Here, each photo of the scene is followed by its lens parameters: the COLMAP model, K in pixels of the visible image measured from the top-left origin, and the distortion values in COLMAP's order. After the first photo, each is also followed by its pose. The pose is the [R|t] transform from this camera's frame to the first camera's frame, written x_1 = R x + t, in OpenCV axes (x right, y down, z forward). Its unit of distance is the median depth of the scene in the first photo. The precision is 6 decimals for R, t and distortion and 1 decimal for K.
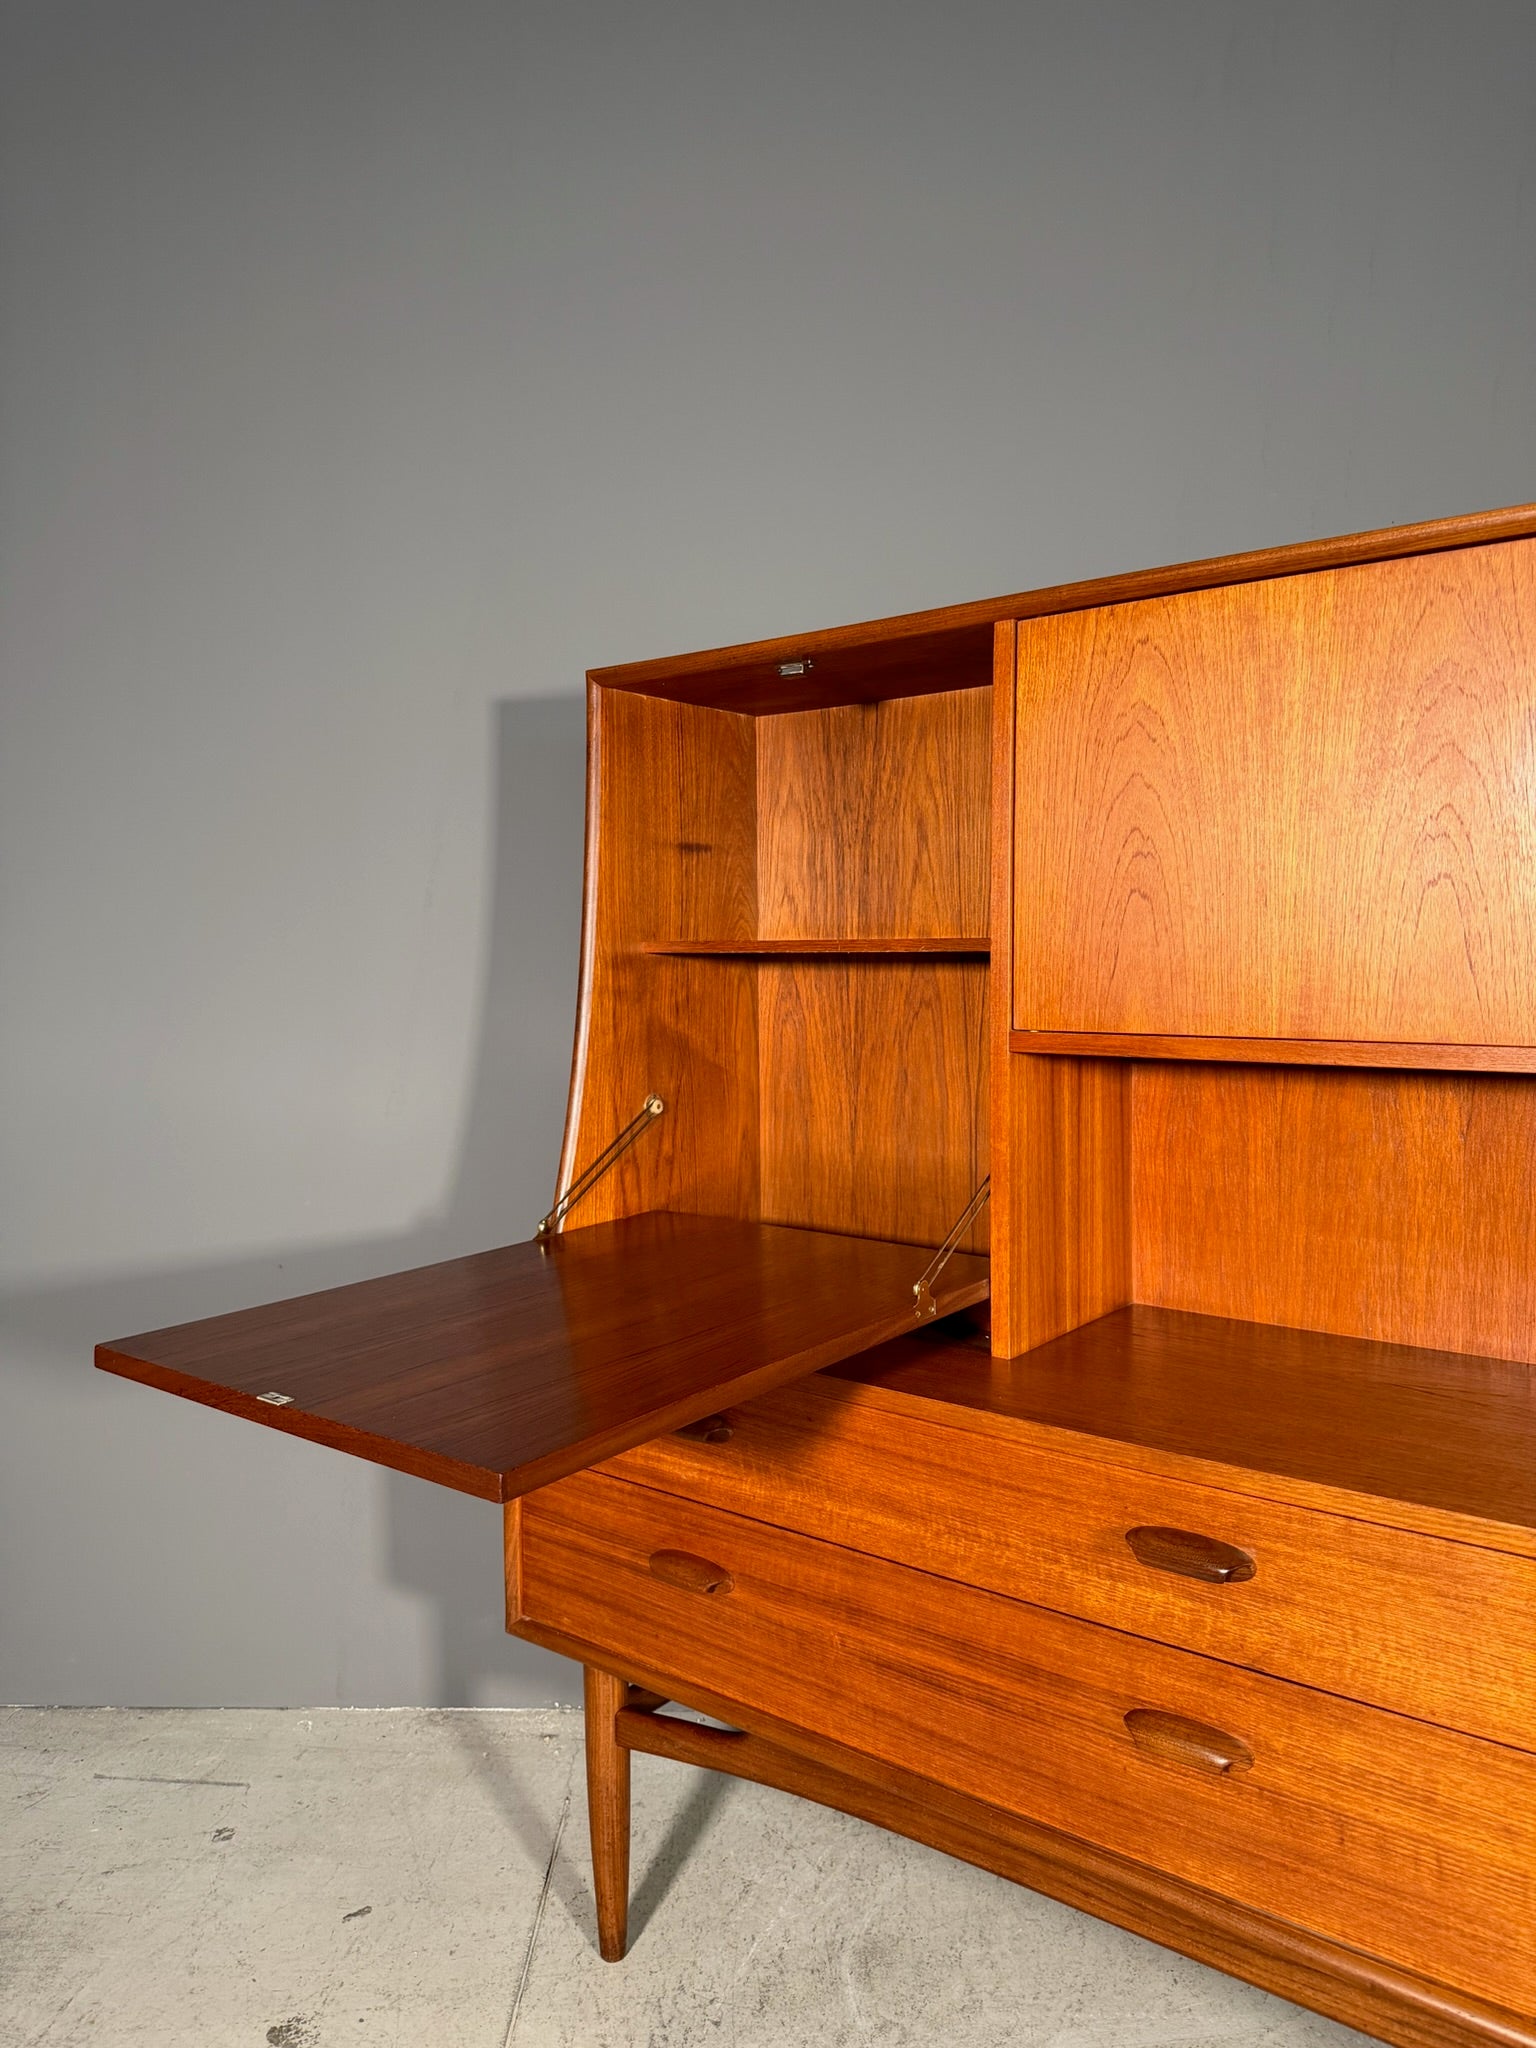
lens RADIAL K [[1433.2, 0, 766.7], [0, 1433.2, 1024.9], [0, 0, 1]] dist [0.165146, -0.313994]
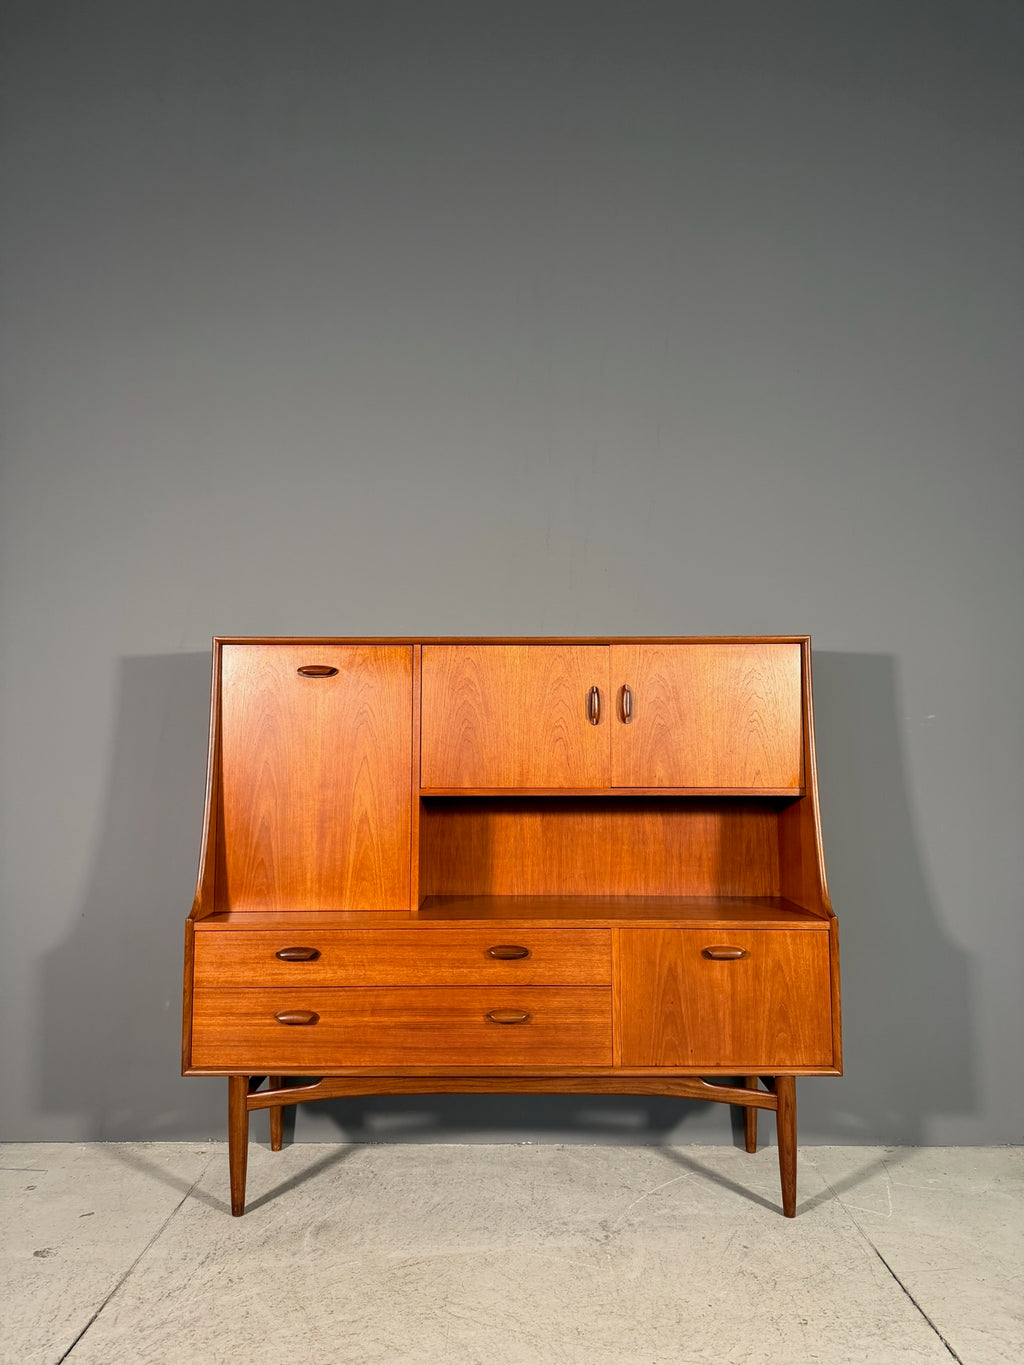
lens RADIAL K [[955.2, 0, 511.1], [0, 955.2, 683.1], [0, 0, 1]] dist [0.165146, -0.313994]
pose [[0.791733, 0.054714, 0.608412, -0.841178], [0.027767, 0.991728, -0.125318, 0.040384], [-0.610236, 0.116112, 0.783665, -0.588541]]
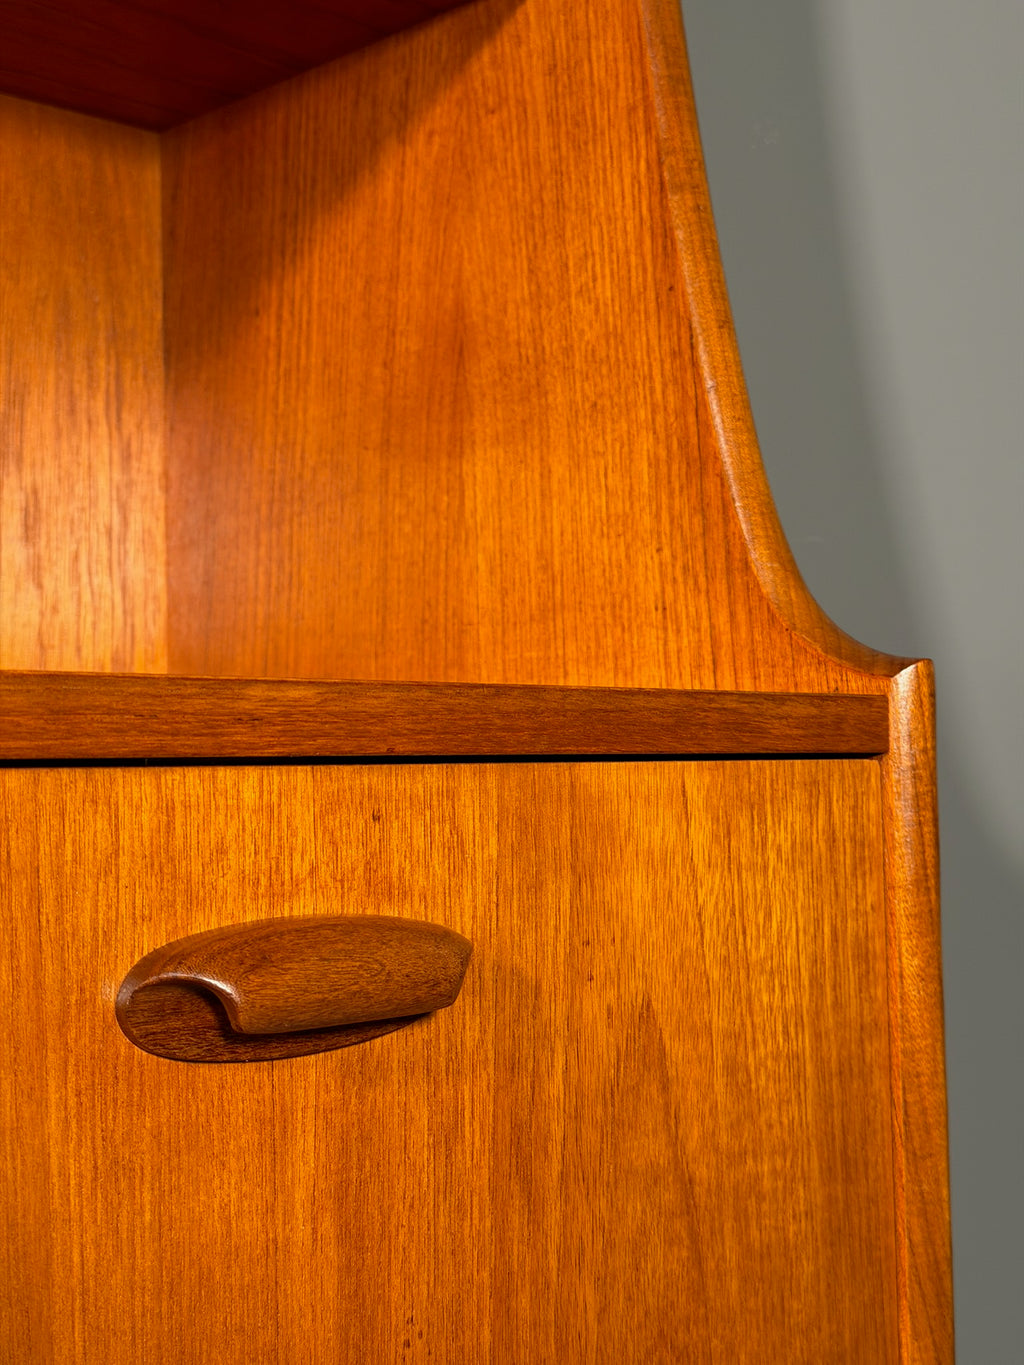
lens RADIAL K [[1952.4, 0, 549.9], [0, 1952.4, 683.4], [0, 0, 1]] dist [0.097527, -0.005202]
pose [[0.125443, 0.046553, 0.991008, 0.195243], [0.063889, 0.996446, -0.054896, 0.281073], [-0.990042, 0.070201, 0.122023, 0.507877]]
